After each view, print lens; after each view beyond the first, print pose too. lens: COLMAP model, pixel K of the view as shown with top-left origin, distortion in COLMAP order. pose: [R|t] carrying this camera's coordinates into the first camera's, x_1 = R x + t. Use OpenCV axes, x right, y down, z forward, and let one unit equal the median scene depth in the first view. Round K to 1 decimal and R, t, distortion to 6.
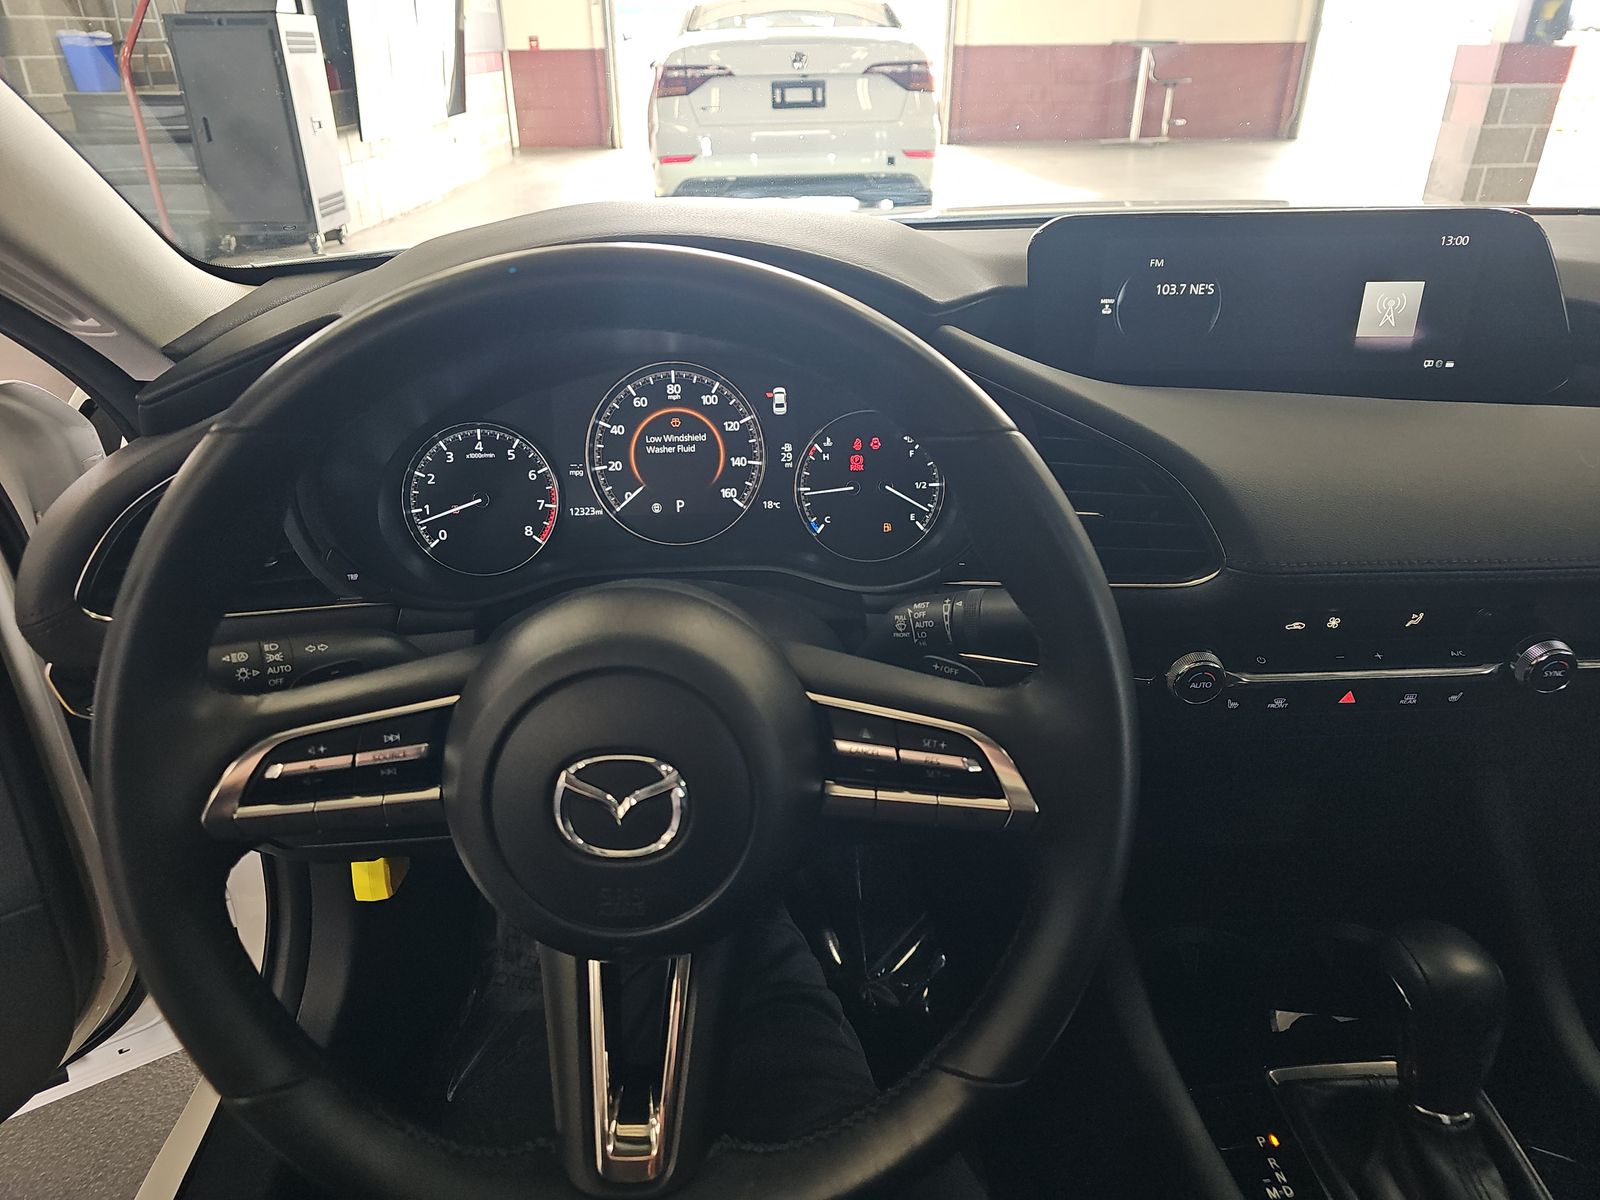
lens RADIAL K [[1070.6, 0, 794.9], [0, 1070.6, 596.7], [0, 0, 1]] dist [0.032937, -0.026022]
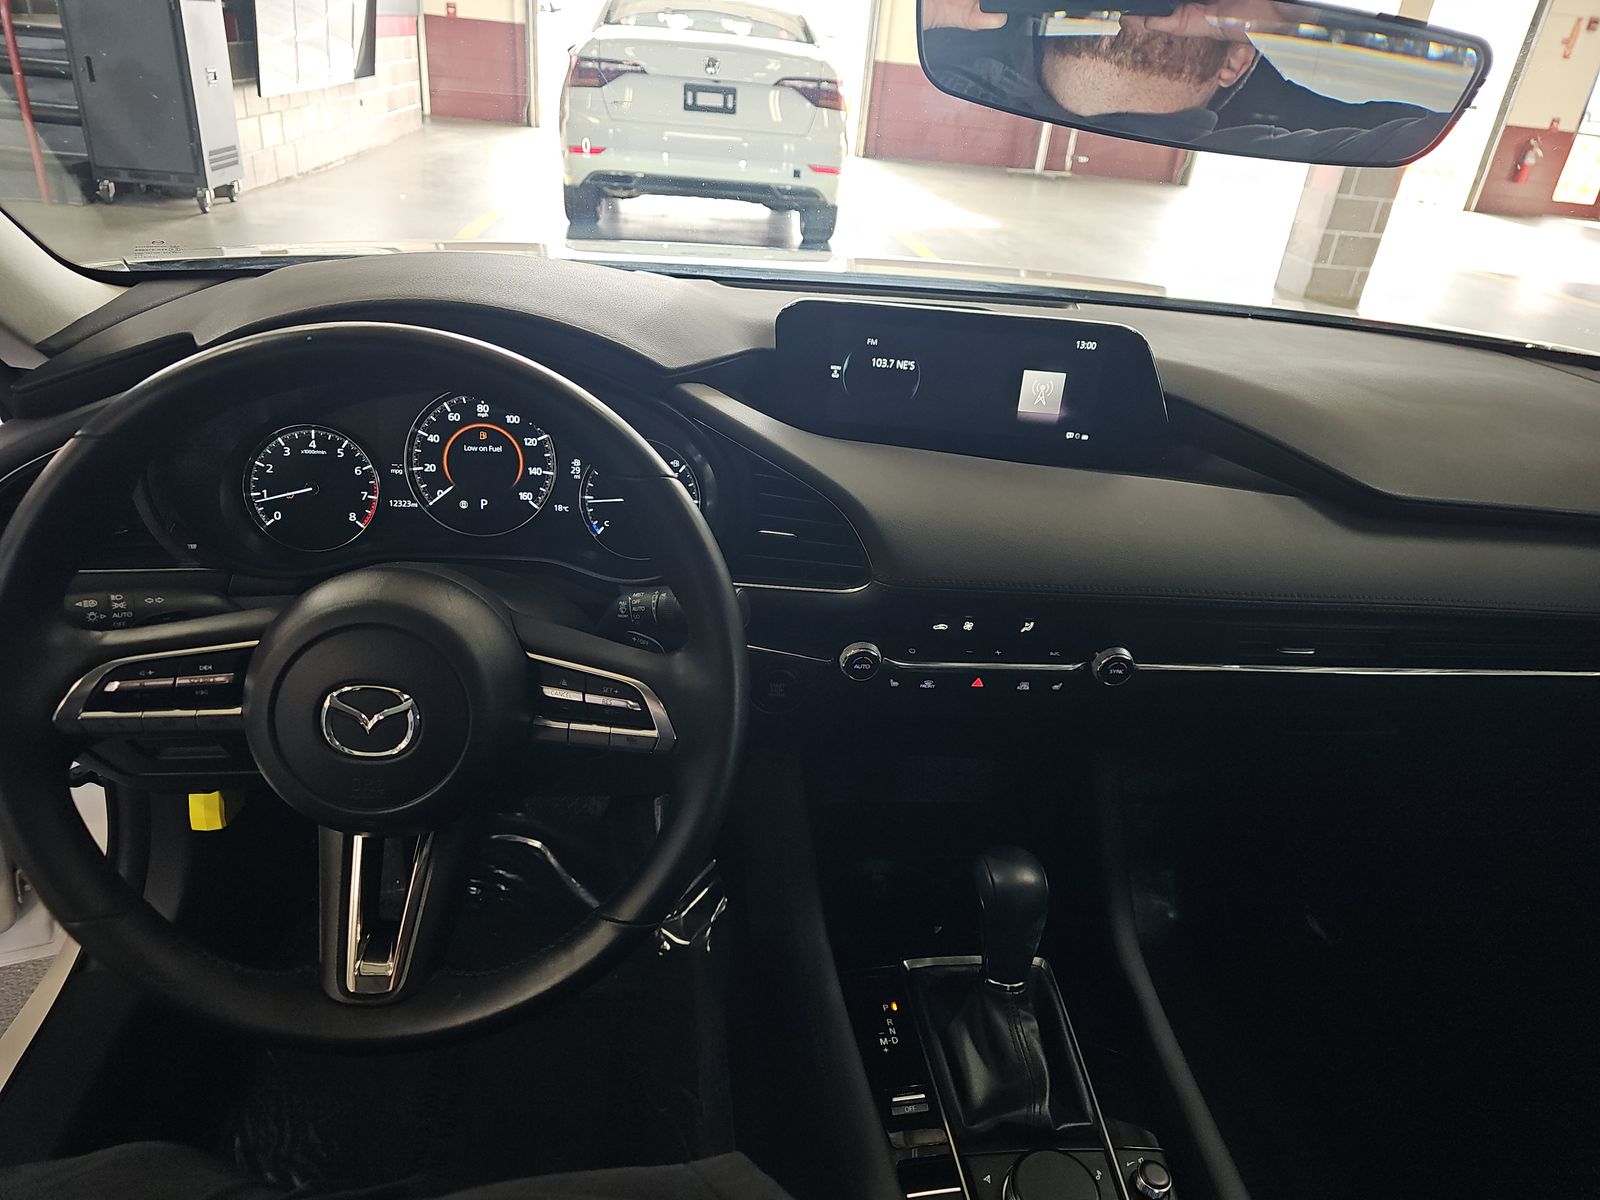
lens RADIAL K [[1070.6, 0, 814.3], [0, 1070.6, 606.9], [0, 0, 1]] dist [0.032937, -0.026022]
pose [[0.992577, 0.056492, 0.107702, 0.142742], [-0.057788, 0.998289, 0.008943, -0.000746], [-0.107012, -0.015100, 0.994143, -0.261798]]
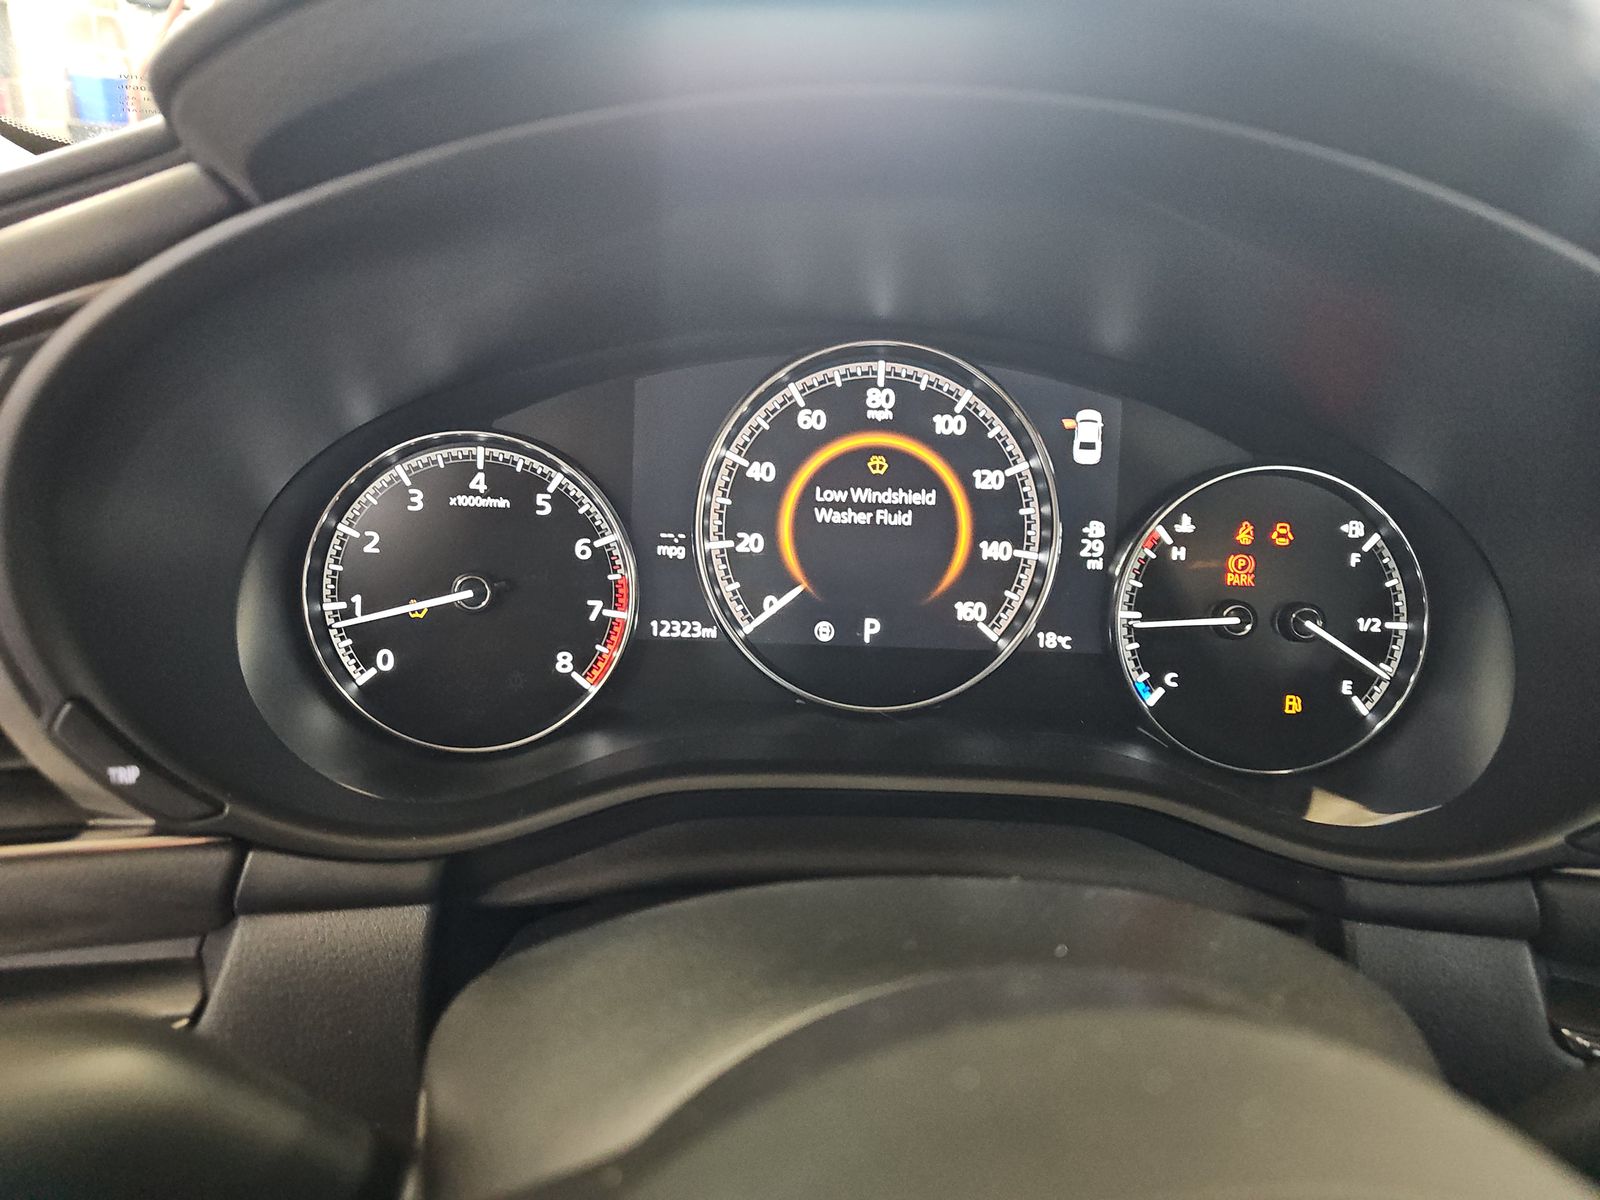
lens RADIAL K [[1070.6, 0, 809.9], [0, 1070.6, 607.7], [0, 0, 1]] dist [0.032937, -0.026022]
pose [[0.997202, 0.069454, 0.027637, -0.152507], [-0.067054, 0.994544, -0.079913, -0.054457], [-0.033036, 0.077836, 0.996419, 0.509715]]
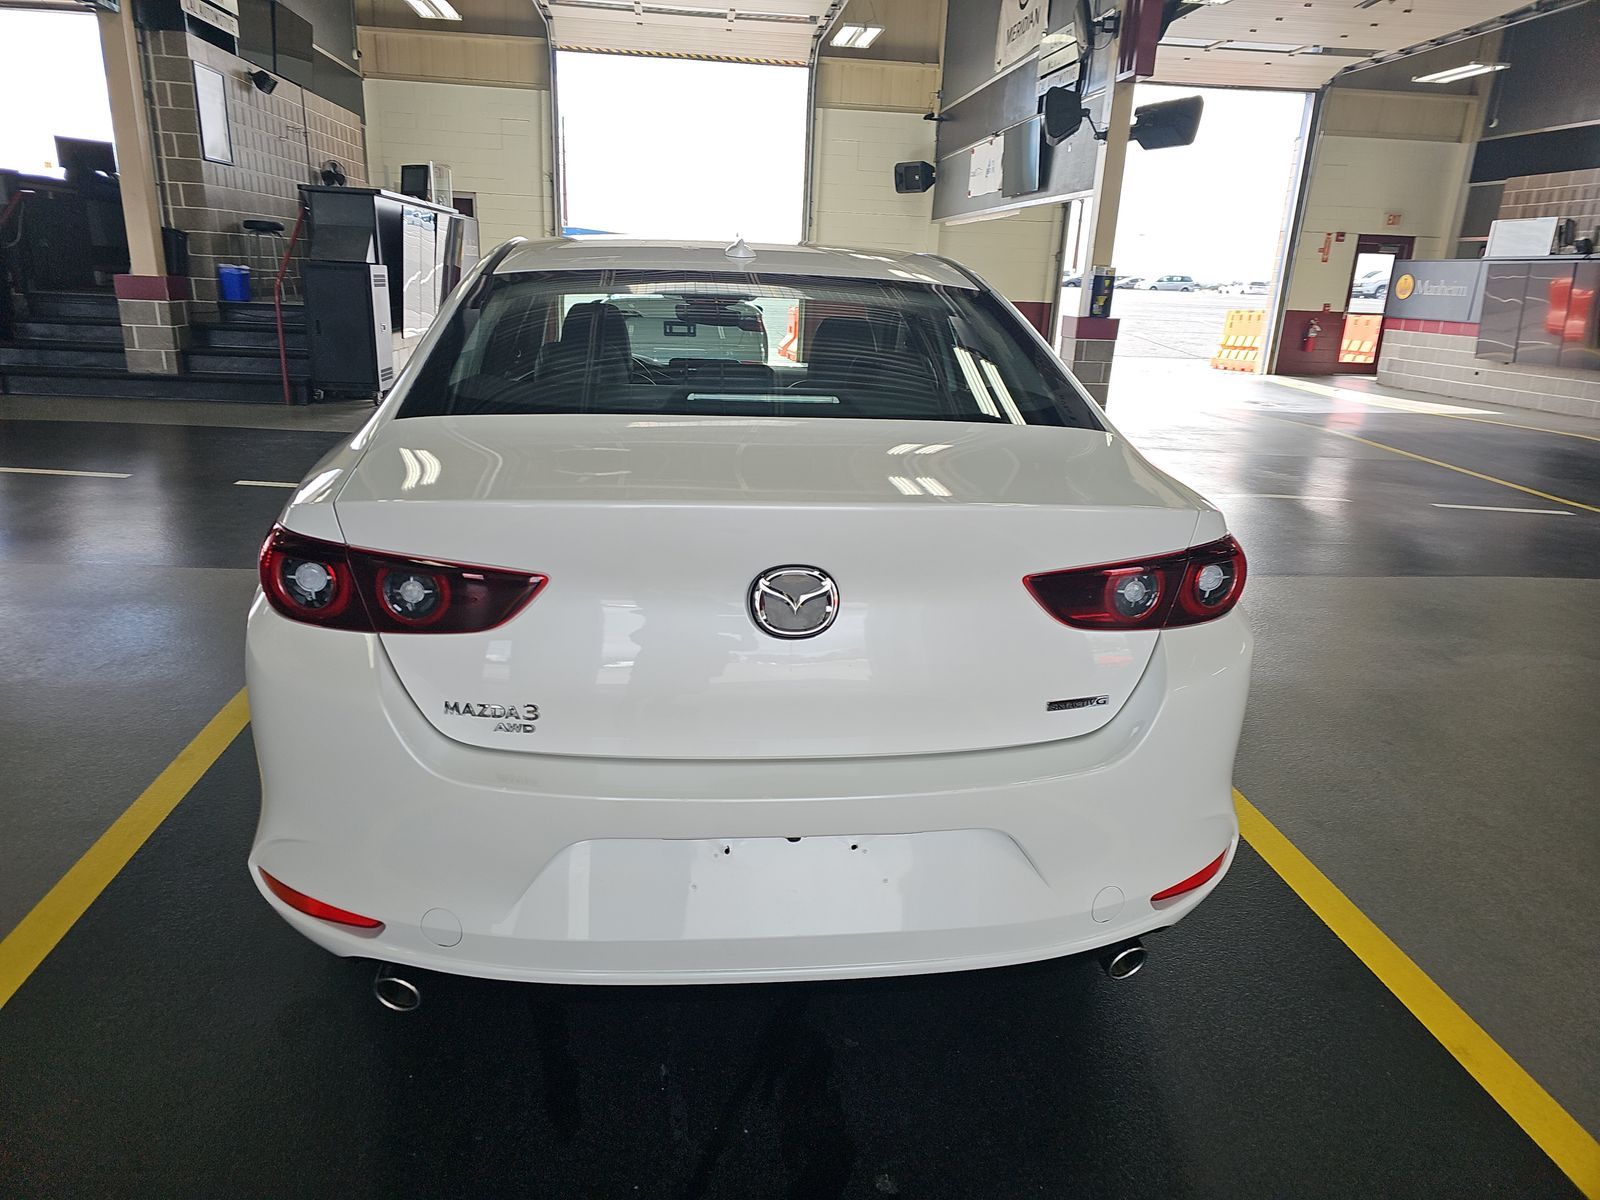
lens RADIAL K [[1070.6, 0, 784.0], [0, 1070.6, 606.4], [0, 0, 1]] dist [0.032937, -0.026022]
pose [[0.996926, 0.027690, 0.073289, 0.441253], [-0.015037, 0.985695, -0.167864, 2.031114], [-0.076889, 0.166246, 0.983082, -4.822076]]
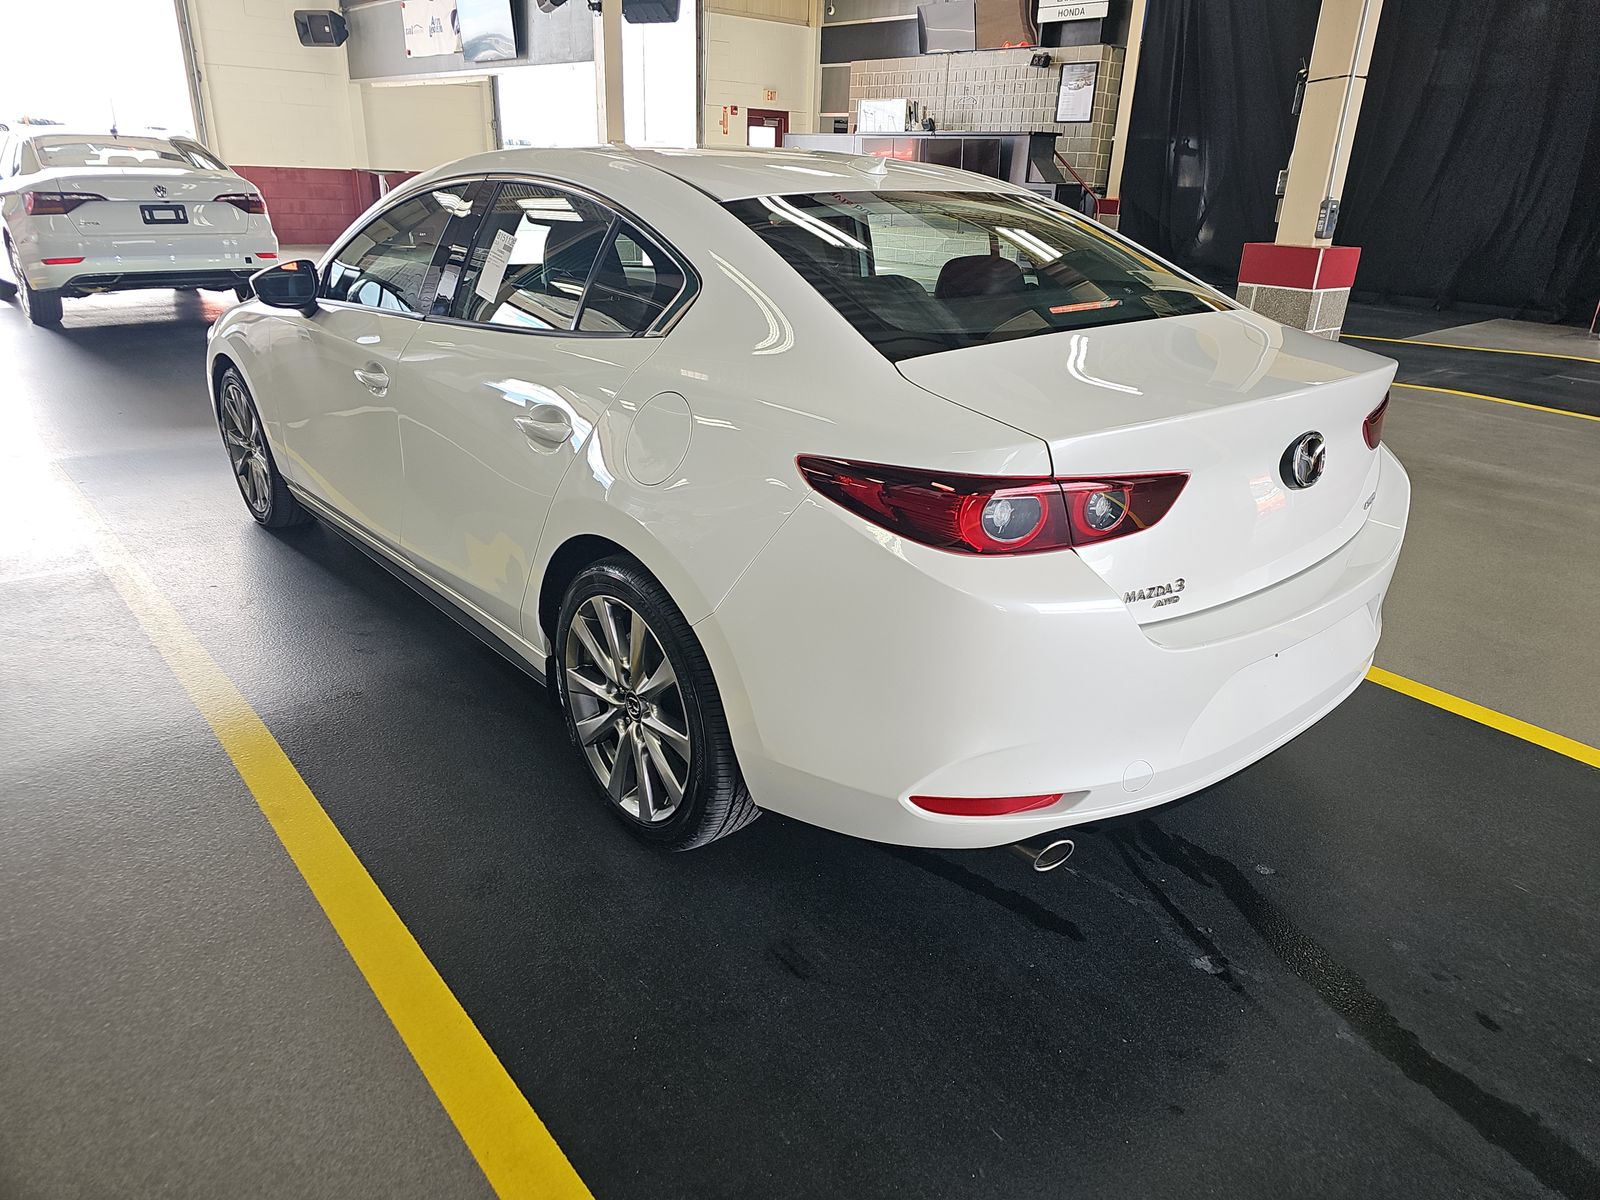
lens RADIAL K [[1070.6, 0, 829.3], [0, 1070.6, 596.9], [0, 0, 1]] dist [0.032937, -0.026022]
pose [[0.771575, -0.201834, 0.603271, -2.135158], [0.247968, 0.968743, 0.006961, 1.687541], [-0.585819, 0.144221, 0.797506, -4.262625]]
